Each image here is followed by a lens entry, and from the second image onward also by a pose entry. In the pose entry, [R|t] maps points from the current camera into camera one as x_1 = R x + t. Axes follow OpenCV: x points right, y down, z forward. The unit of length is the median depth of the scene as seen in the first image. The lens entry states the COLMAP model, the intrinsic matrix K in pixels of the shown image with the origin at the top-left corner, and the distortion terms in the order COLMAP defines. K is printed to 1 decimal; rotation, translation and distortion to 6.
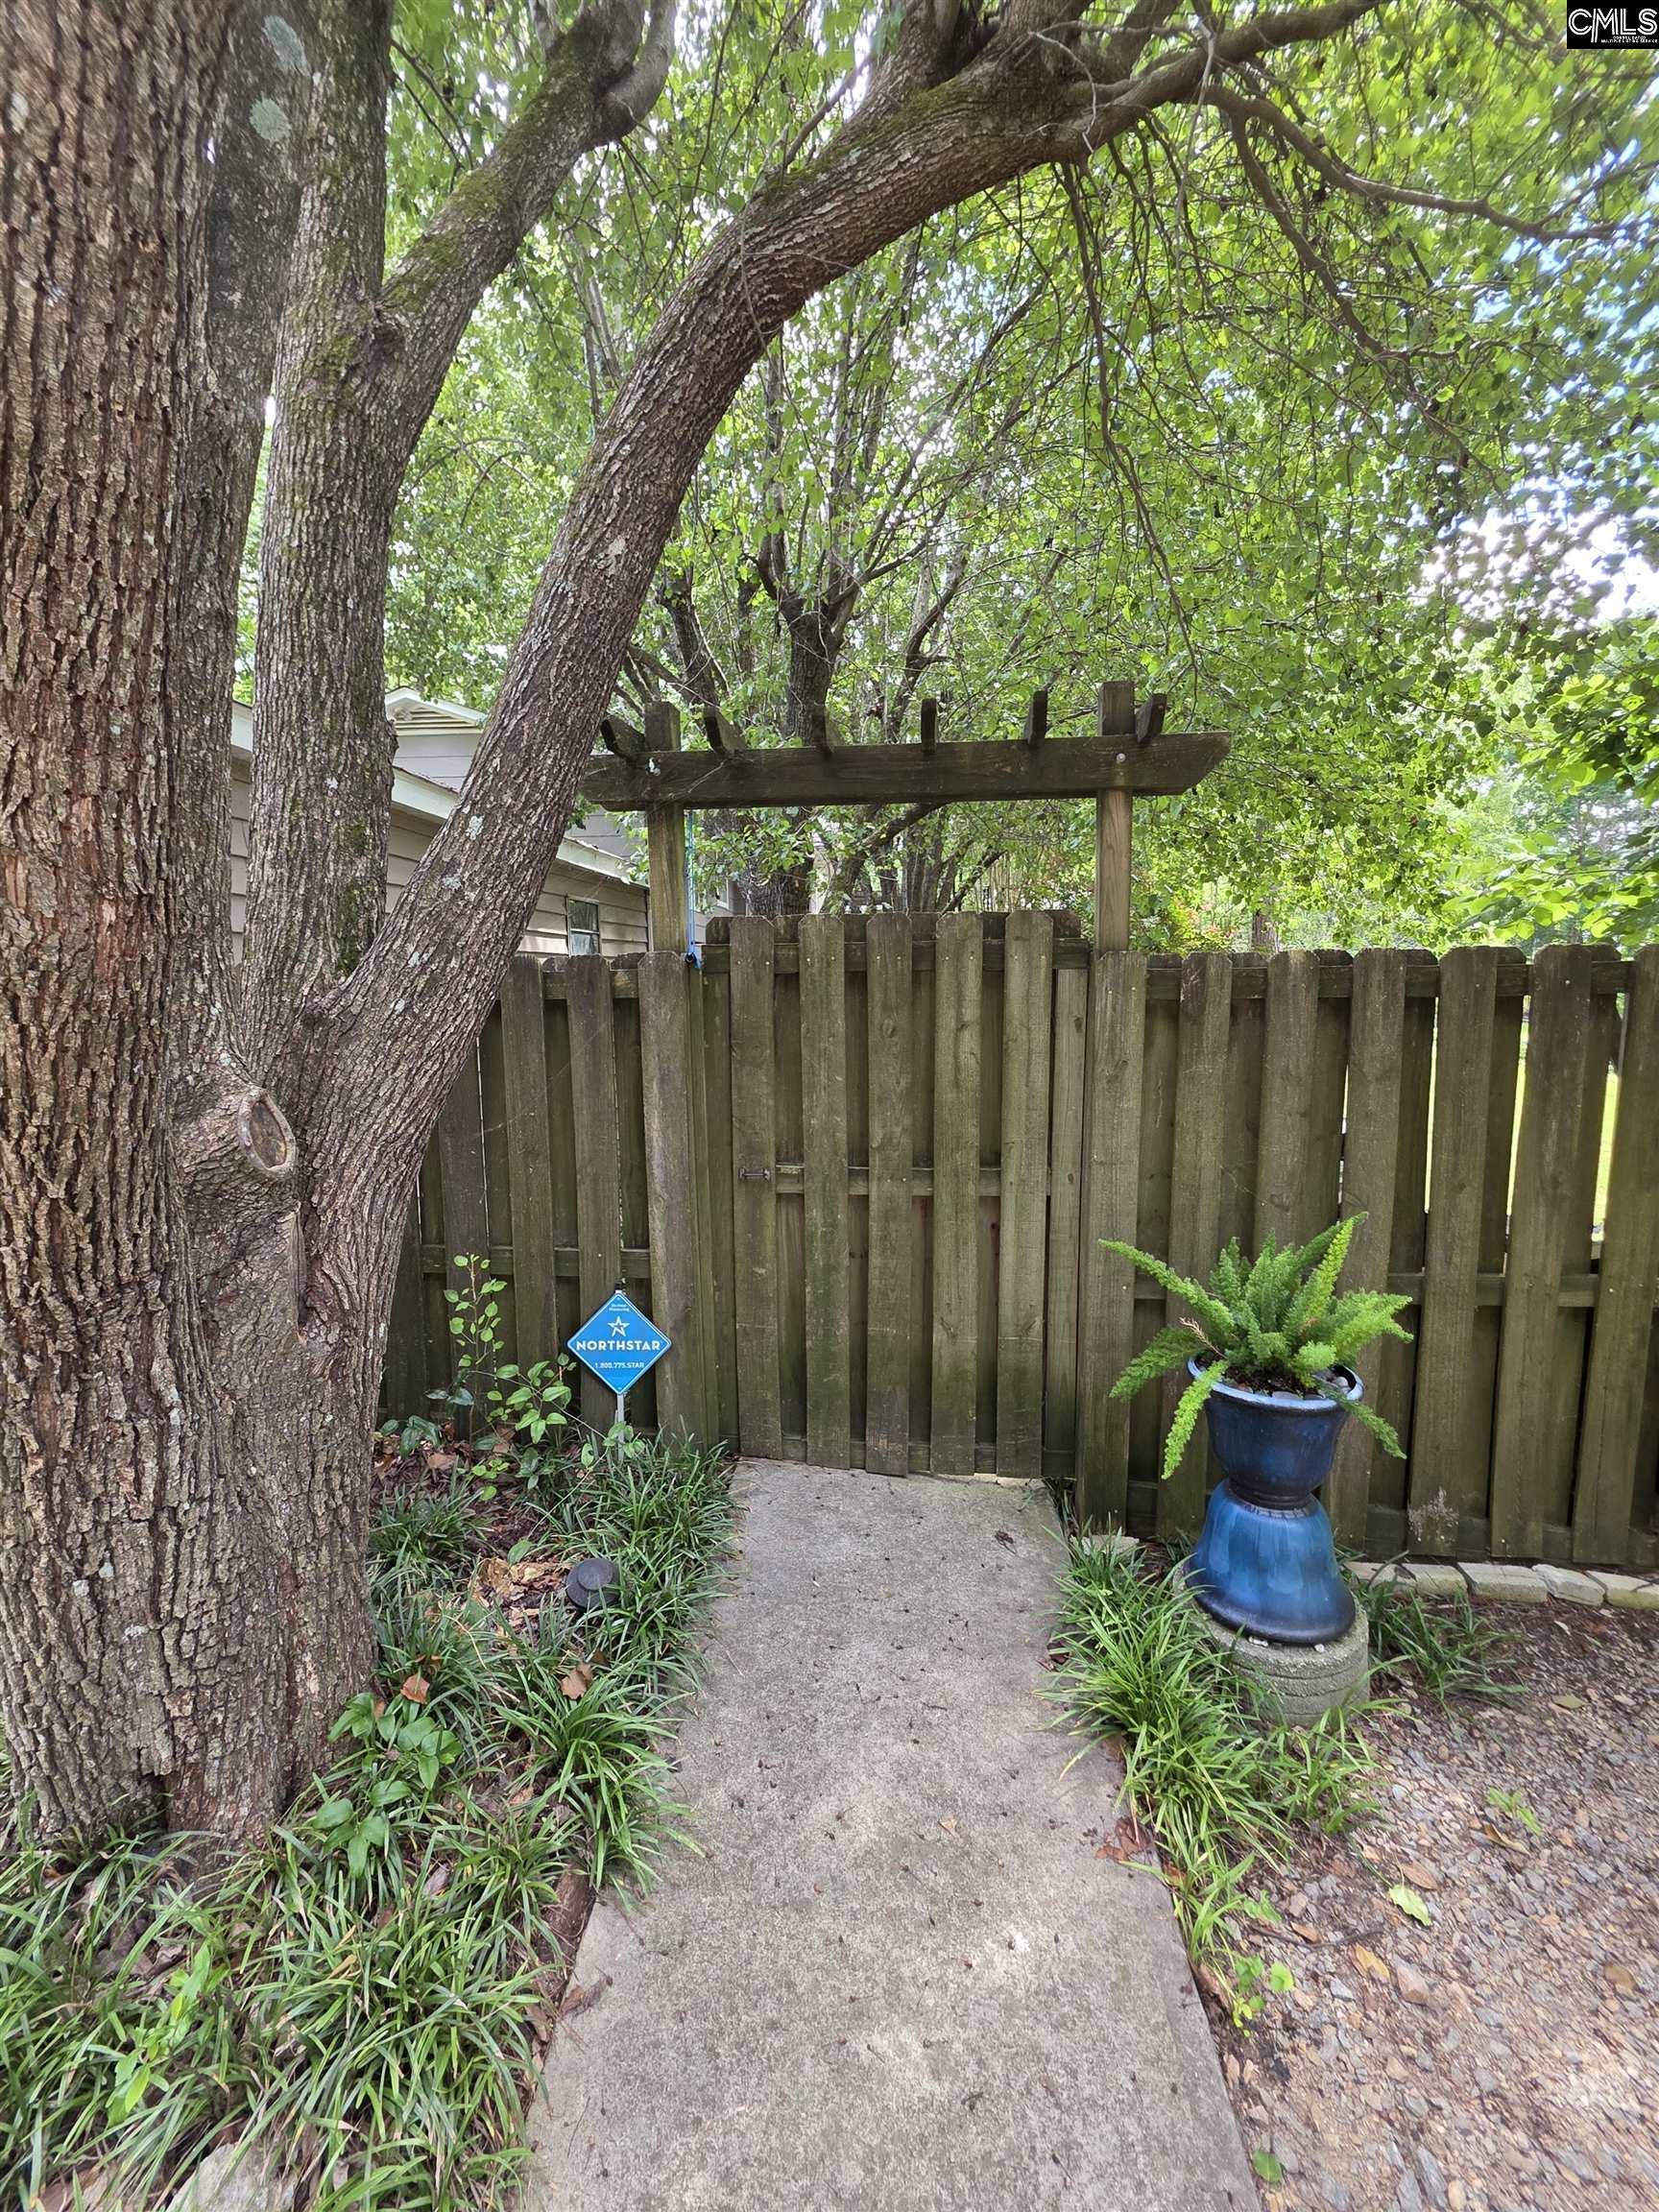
lens RADIAL K [[886.4, 0, 838.7], [0, 886.4, 1113.6], [0, 0, 1]] dist [-0.003508, -0.000090]
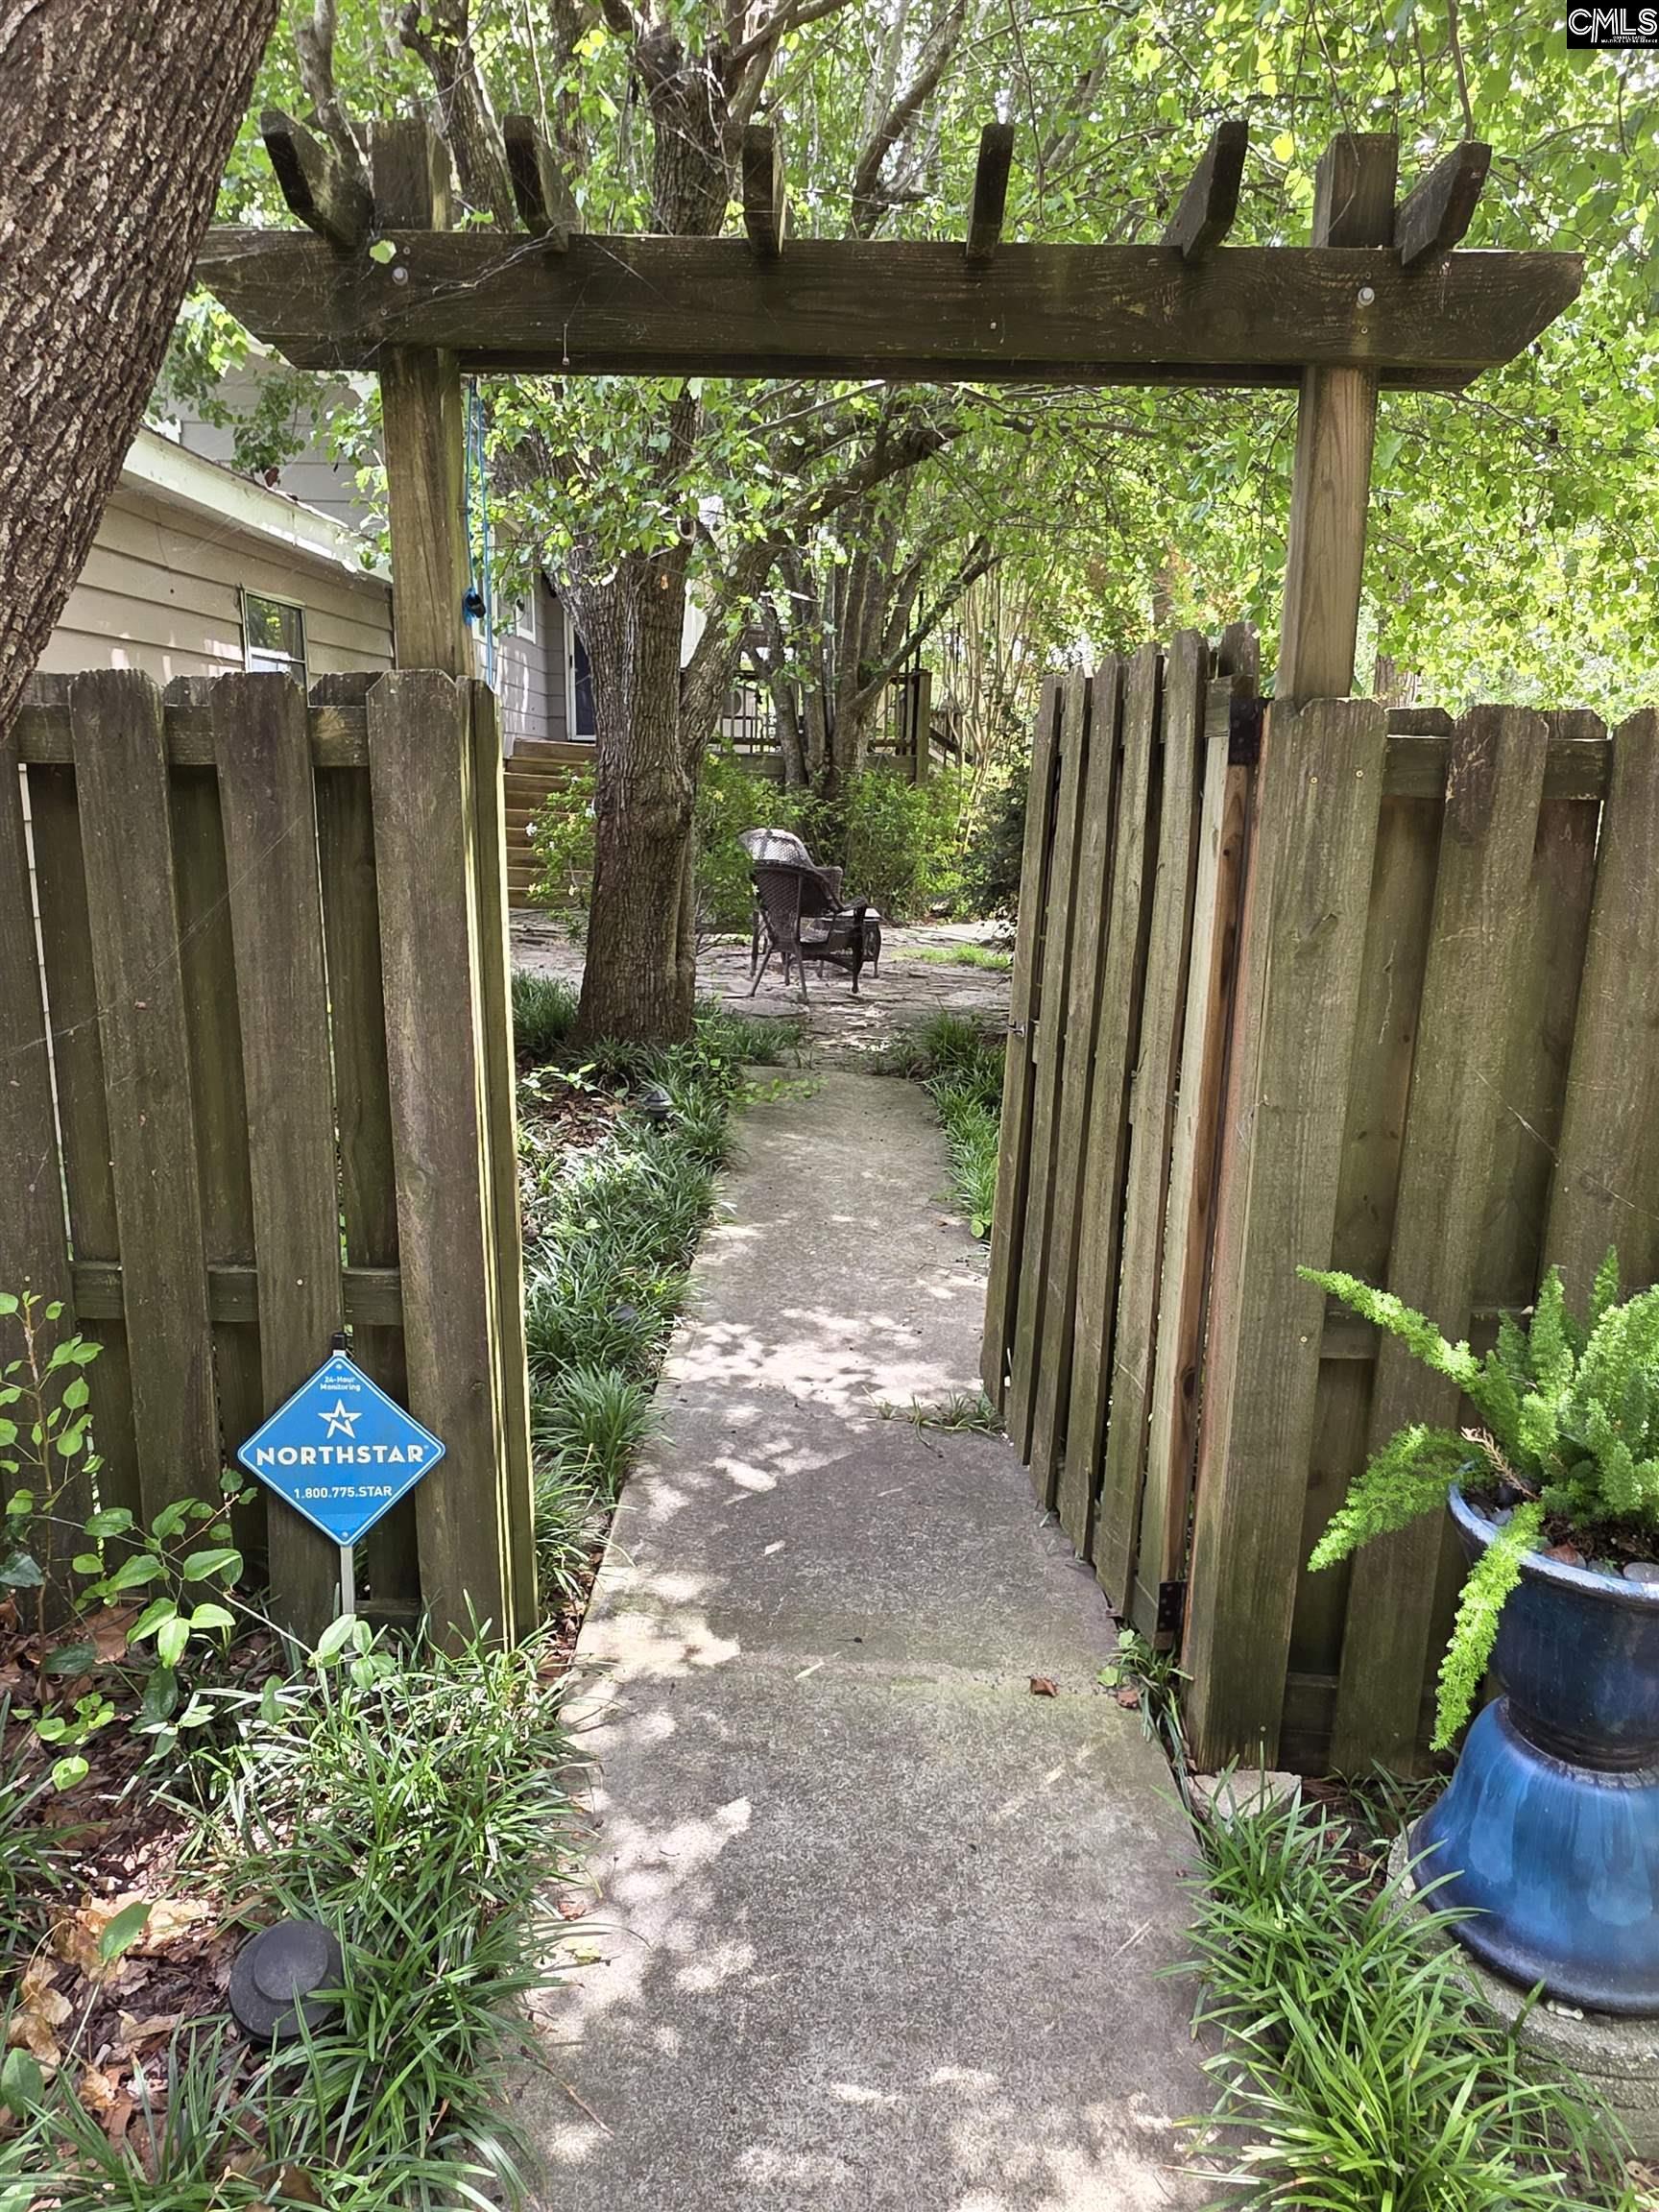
lens RADIAL K [[1304.9, 0, 818.5], [0, 1304.9, 1098.9], [0, 0, 1]] dist [0.000724, 0.000440]
pose [[0.995609, 0.005734, 0.093431, -0.046076], [-0.014212, 0.995810, 0.090331, -0.017244], [-0.092521, -0.091263, 0.991520, 0.251097]]
